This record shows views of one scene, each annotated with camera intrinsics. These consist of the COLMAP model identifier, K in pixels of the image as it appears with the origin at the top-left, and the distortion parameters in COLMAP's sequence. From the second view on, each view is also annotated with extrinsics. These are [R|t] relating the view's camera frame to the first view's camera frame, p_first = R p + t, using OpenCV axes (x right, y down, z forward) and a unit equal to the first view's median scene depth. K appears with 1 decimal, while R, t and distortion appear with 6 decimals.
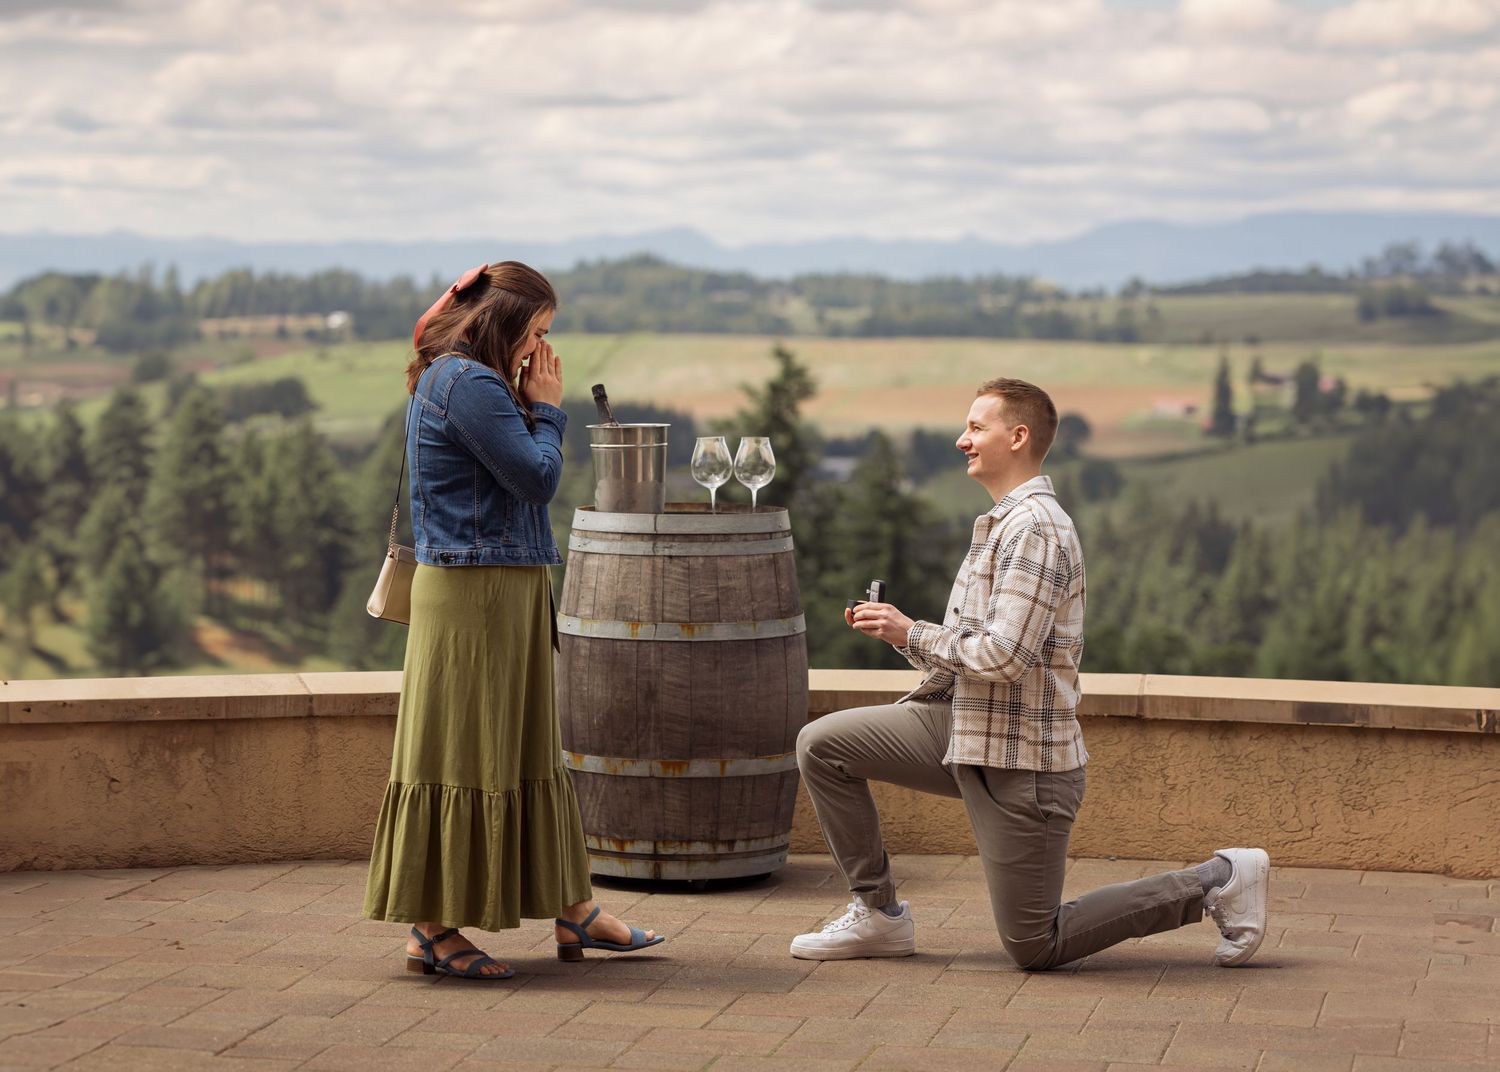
lens RADIAL K [[6107.6, 0, 685.5], [0, 6107.6, 629.3], [0, 0, 1]] dist [0.245999, 4.380539]
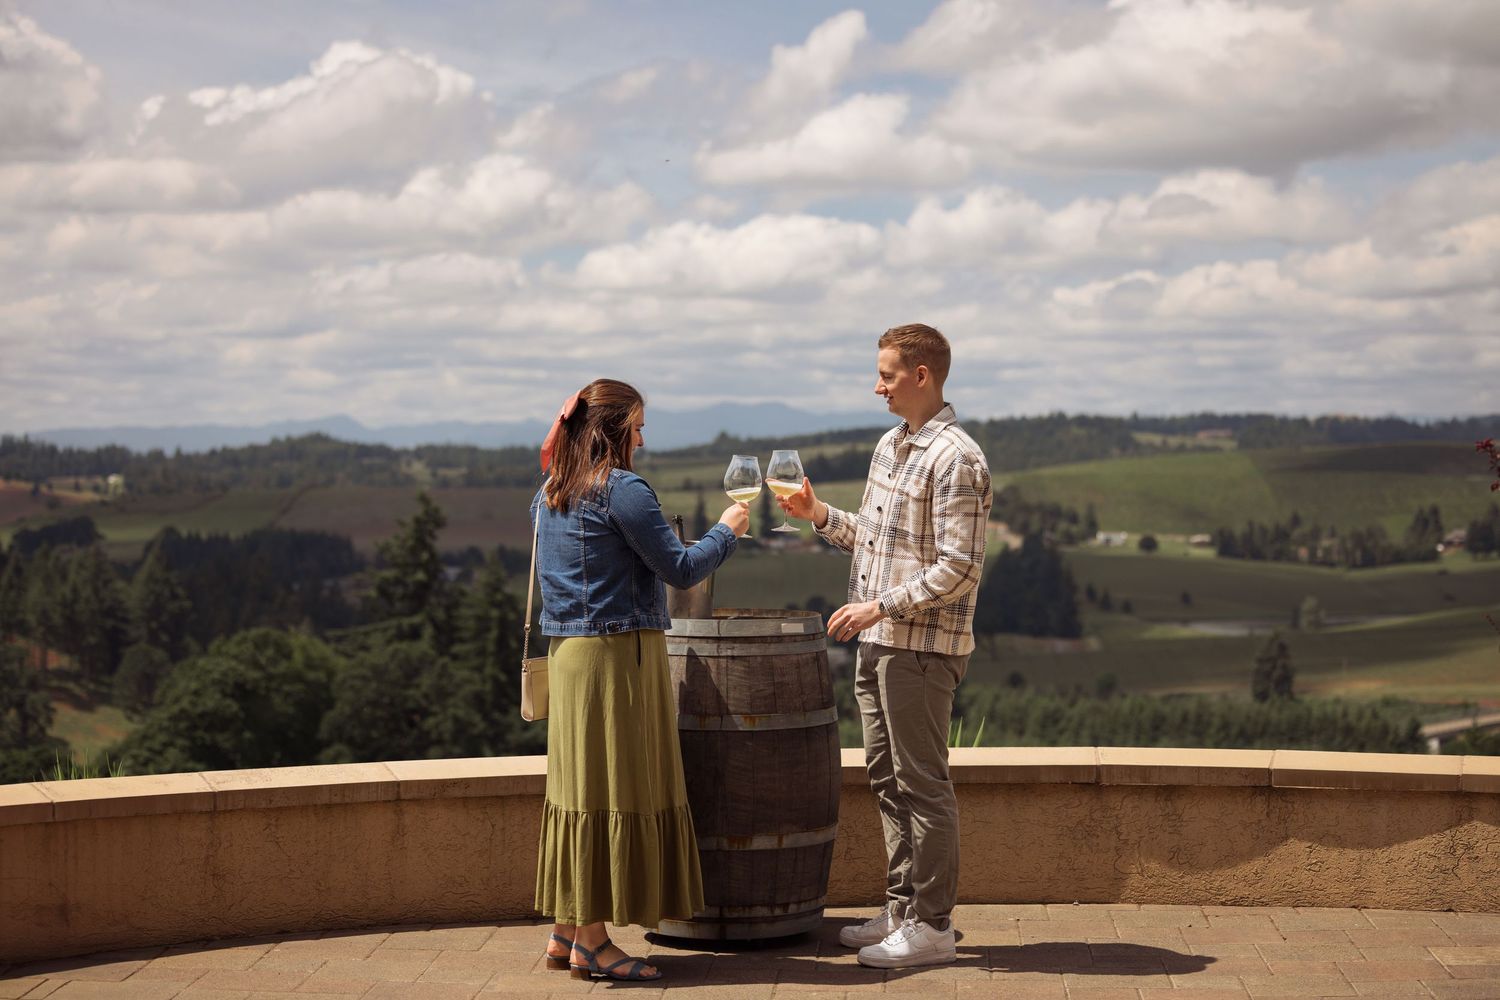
lens RADIAL K [[3450.4, 0, 751.6], [0, 3450.4, 565.5], [0, 0, 1]] dist [-0.369029, -0.612367]
pose [[0.985567, -0.011951, 0.168861, -0.103713], [0.016593, 0.999521, -0.026105, -0.011652], [-0.168468, 0.028530, 0.985294, 0.356930]]
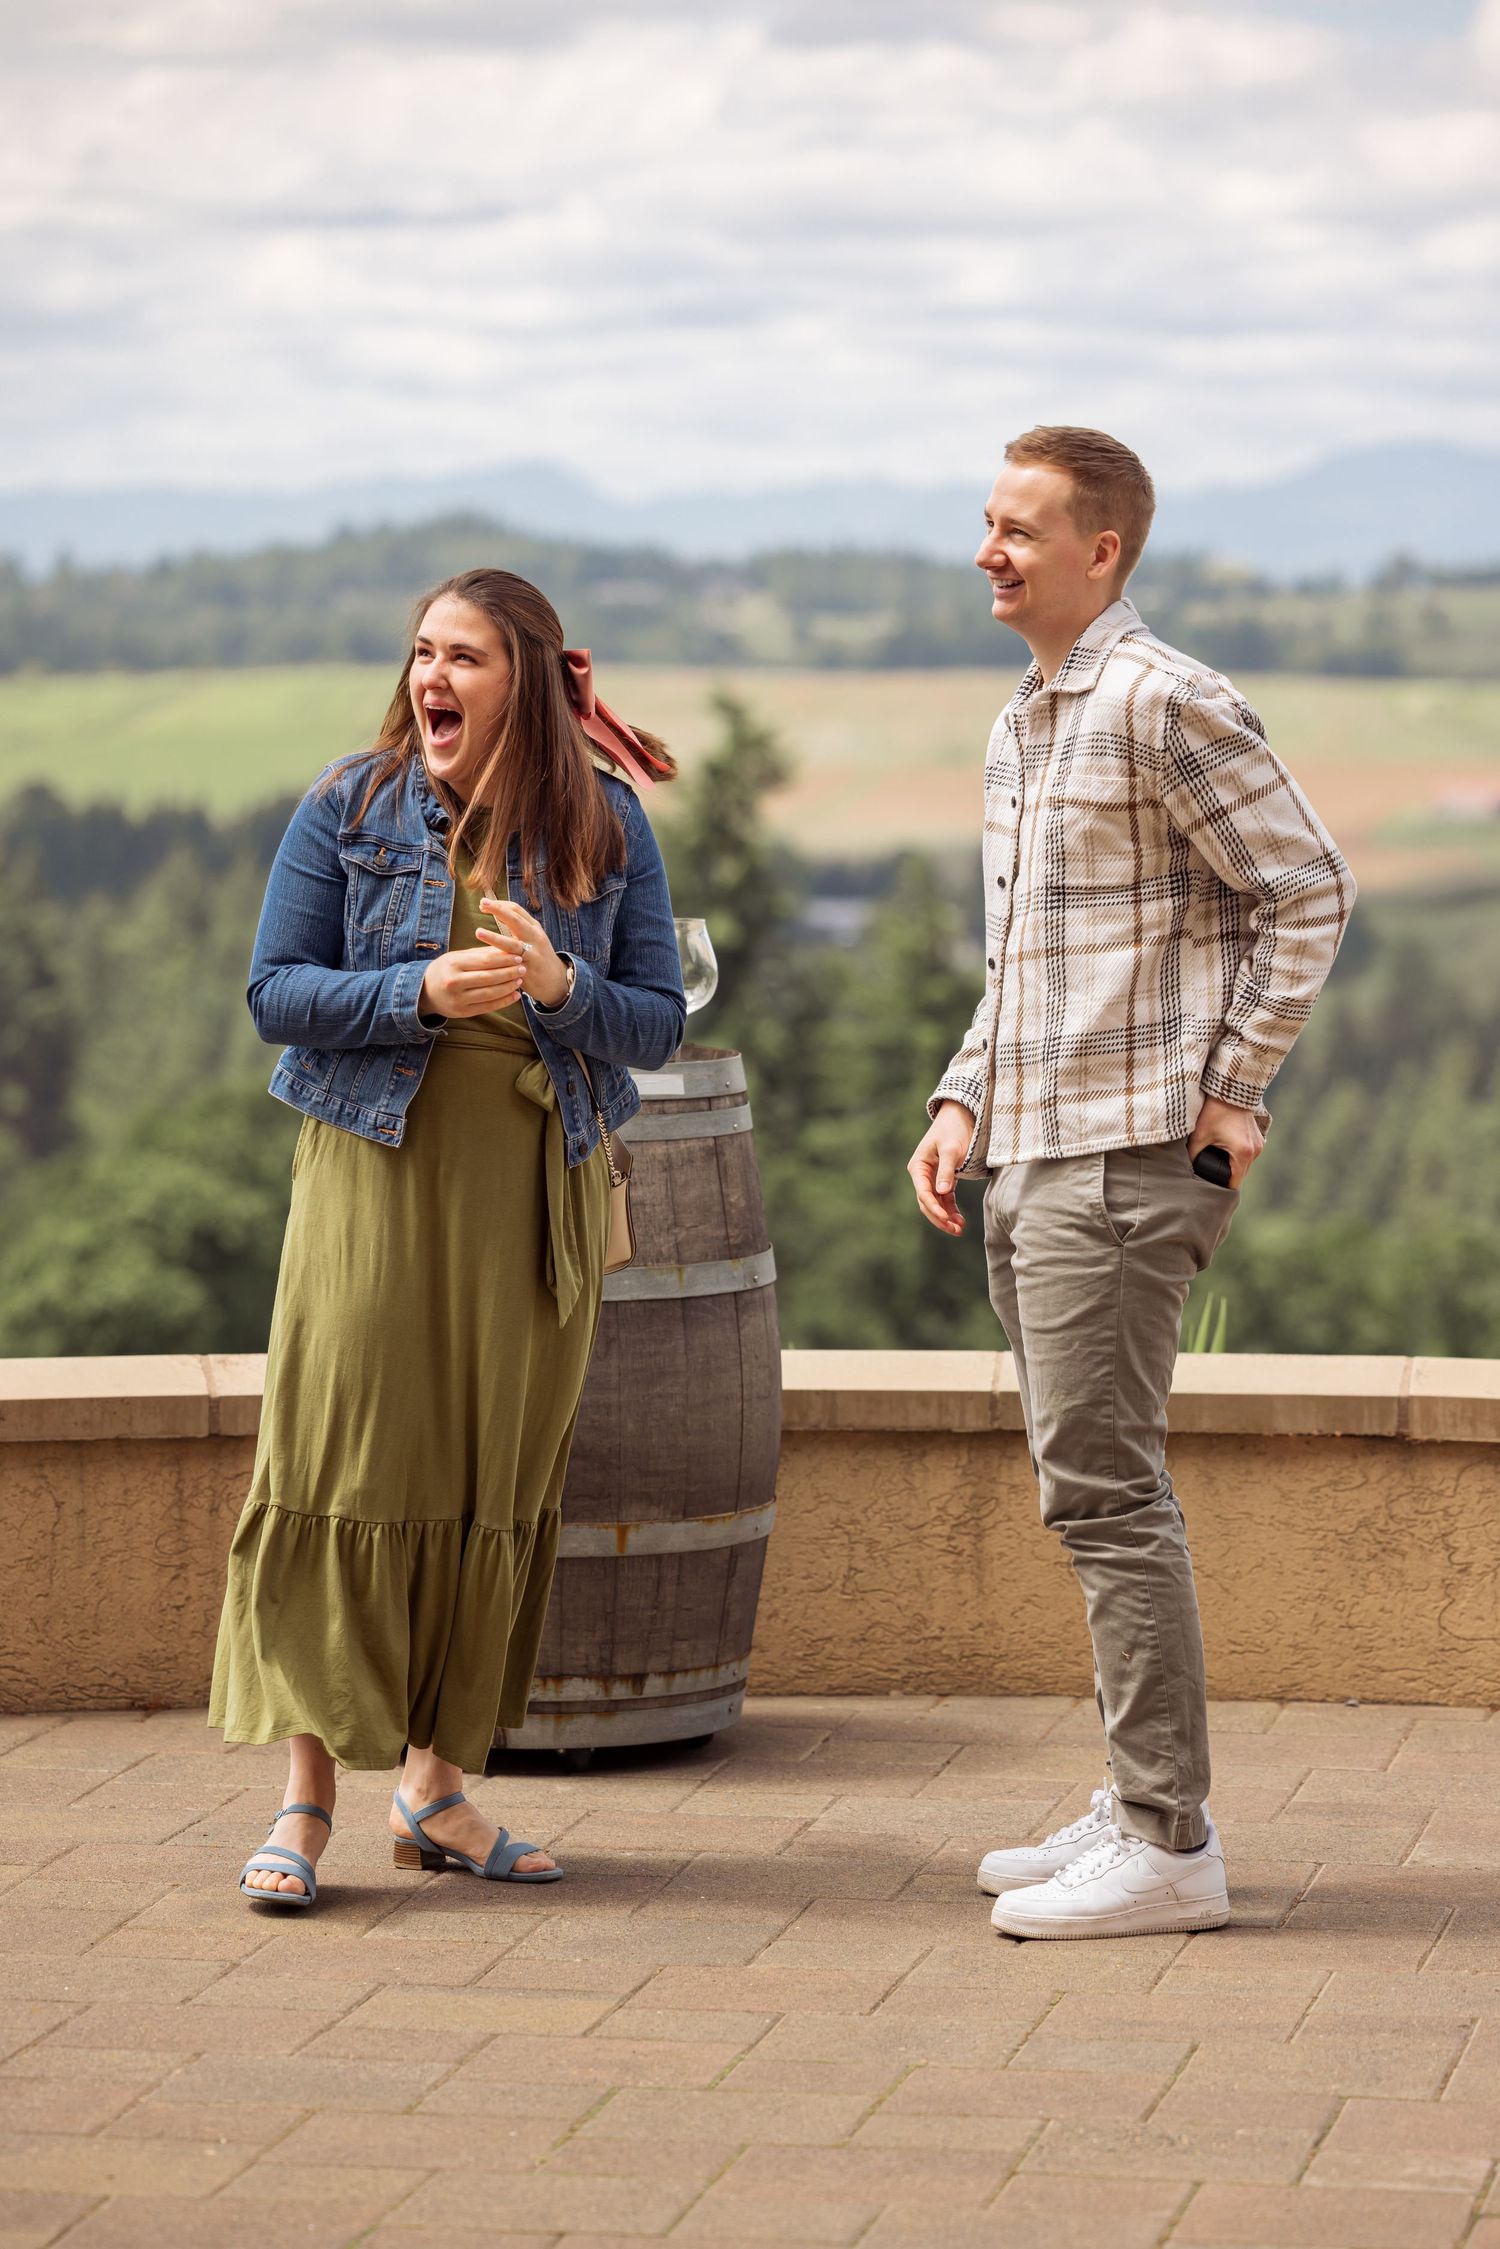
lens RADIAL K [[11752.9, 0, 759.8], [0, 11752.9, 1301.5], [0, 0, 1]] dist [0.886936, 4.713012]
pose [[0.999823, -0.005384, 0.018034, -0.000265], [0.005215, 0.999943, 0.009356, -0.007441], [-0.018084, -0.009261, 0.999794, -0.027499]]
